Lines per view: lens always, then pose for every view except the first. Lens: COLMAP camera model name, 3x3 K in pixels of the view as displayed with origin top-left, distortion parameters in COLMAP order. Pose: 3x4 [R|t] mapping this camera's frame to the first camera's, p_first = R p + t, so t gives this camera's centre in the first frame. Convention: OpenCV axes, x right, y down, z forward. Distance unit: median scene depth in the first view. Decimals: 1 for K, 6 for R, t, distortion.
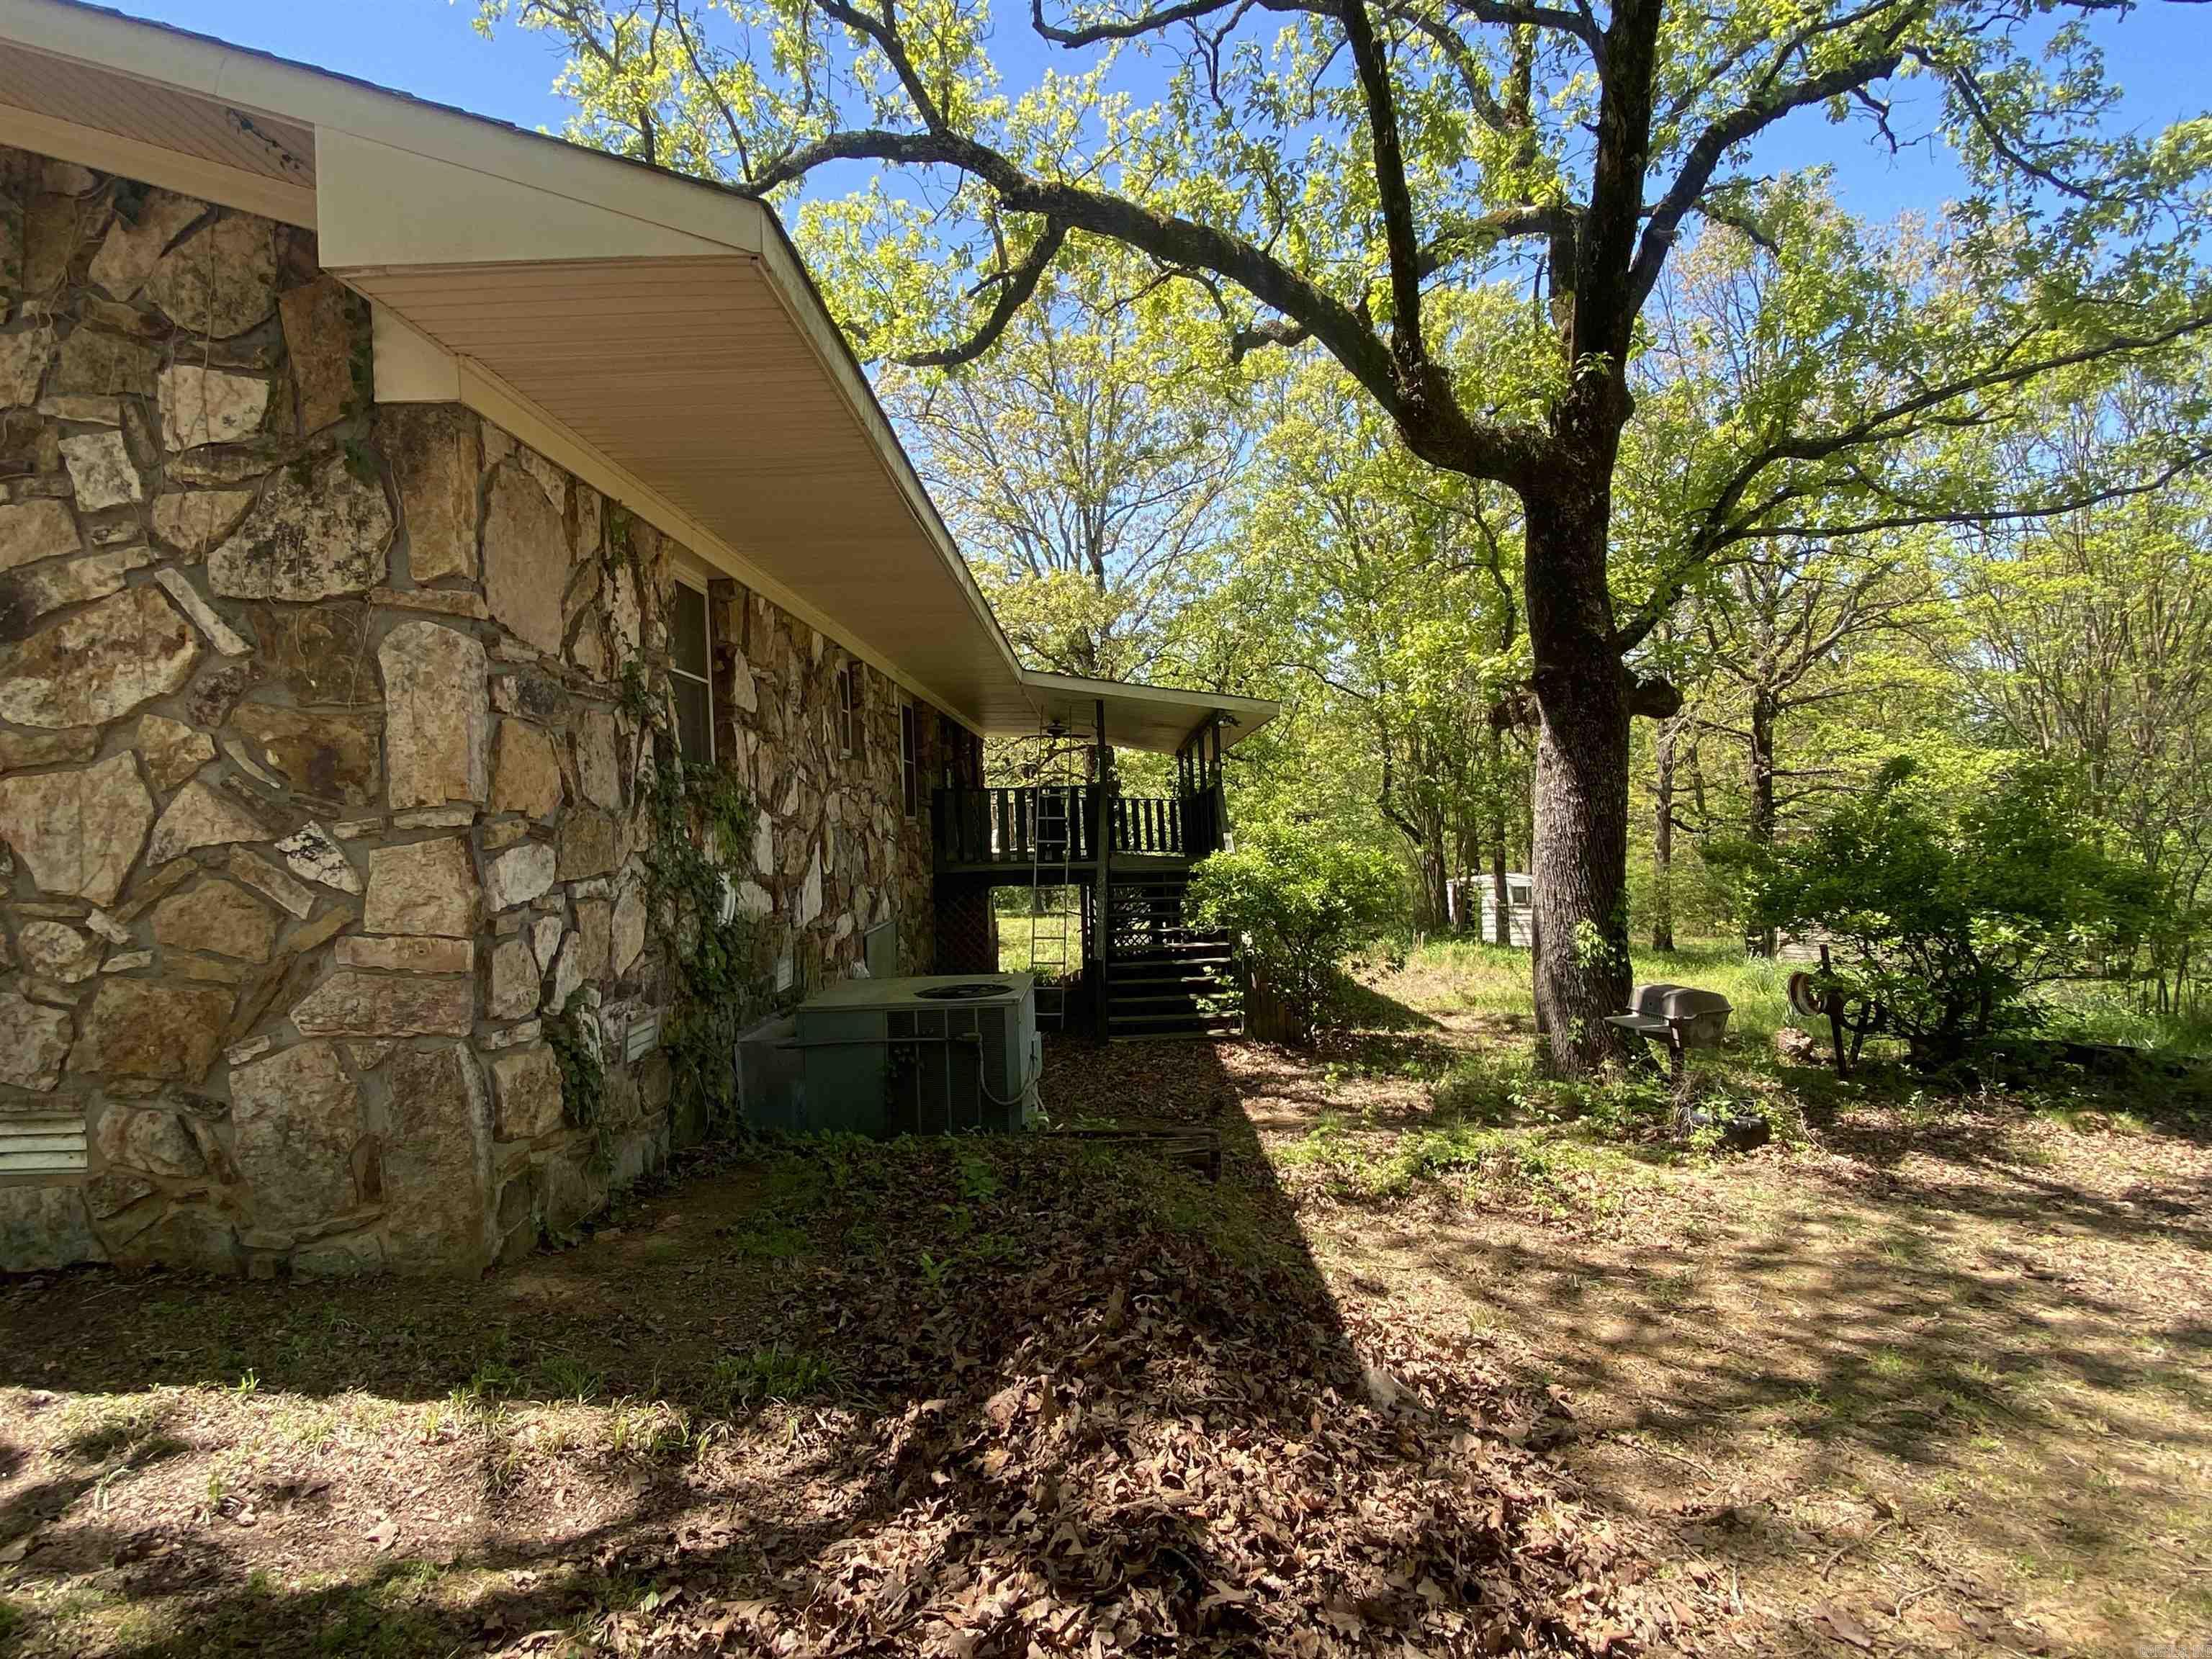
lens RADIAL K [[1152.6, 0, 1106.0], [0, 1152.6, 829.5], [0, 0, 1]] dist [0.003112, -0.014577]
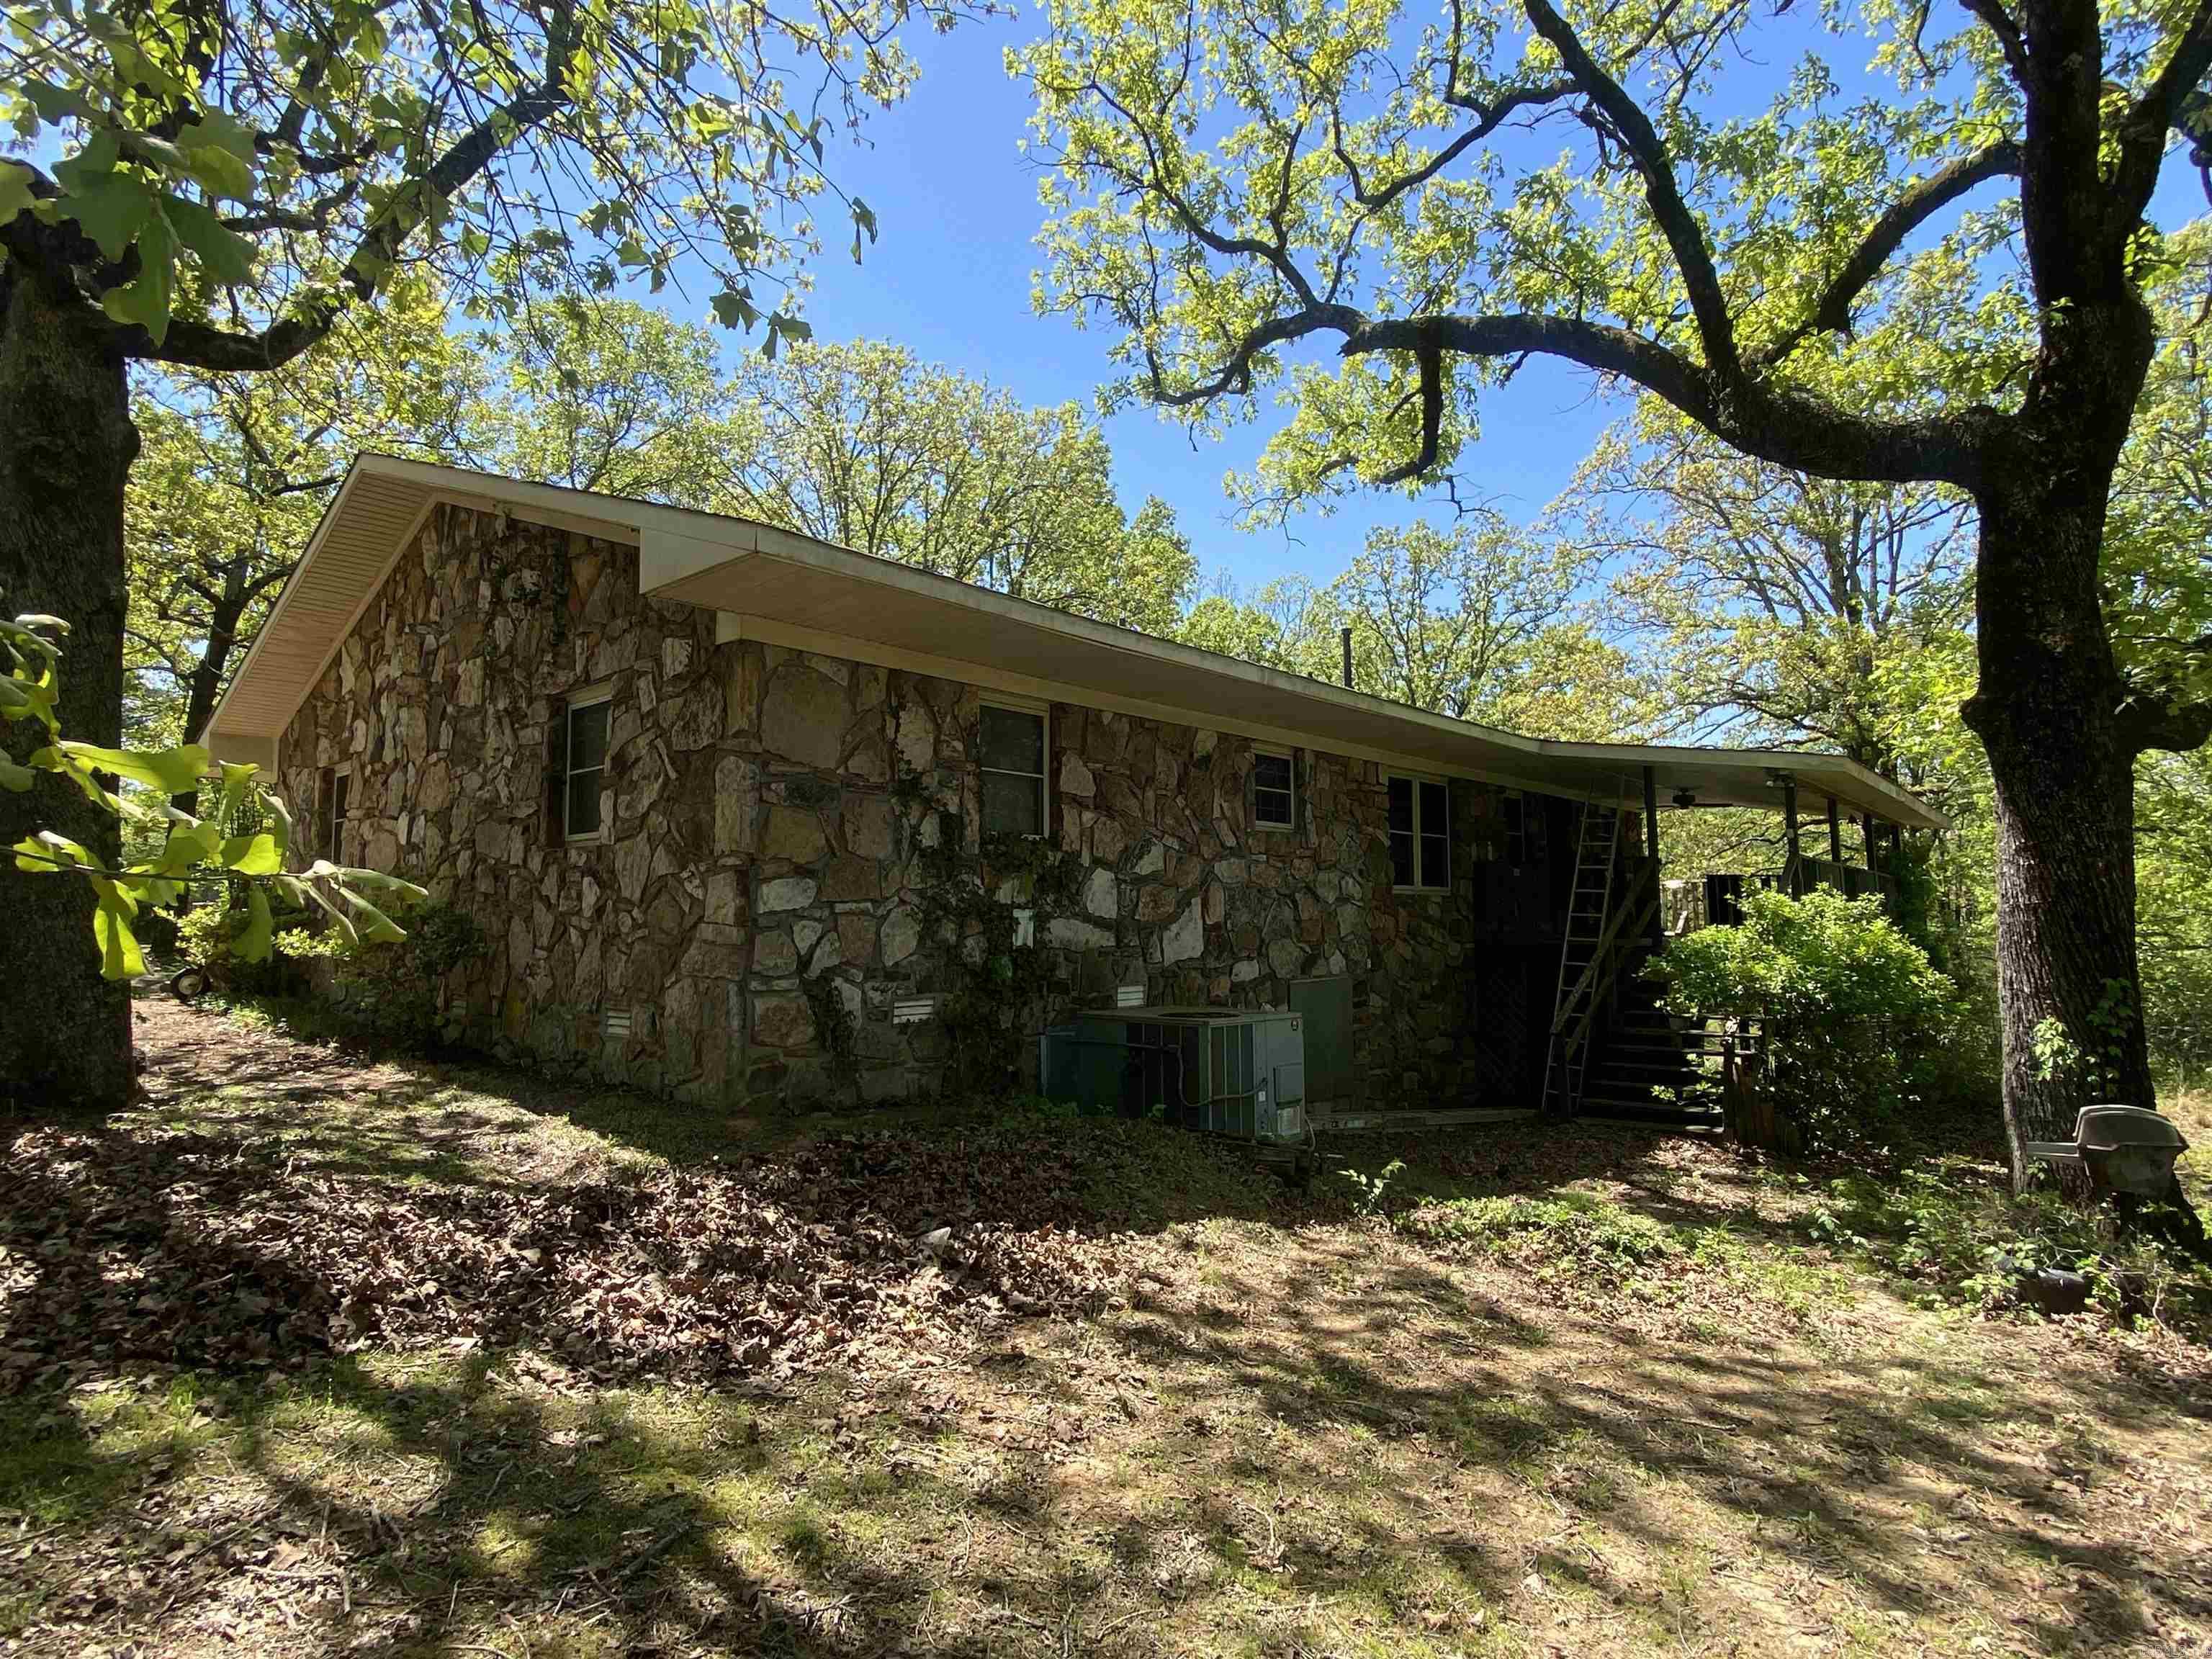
lens RADIAL K [[1152.6, 0, 1106.0], [0, 1152.6, 829.5], [0, 0, 1]] dist [0.003112, -0.014577]
pose [[0.753270, -0.023853, -0.657279, 0.799340], [-0.024961, 0.997585, -0.064810, 0.032709], [0.657238, 0.065226, 0.750855, -0.000158]]
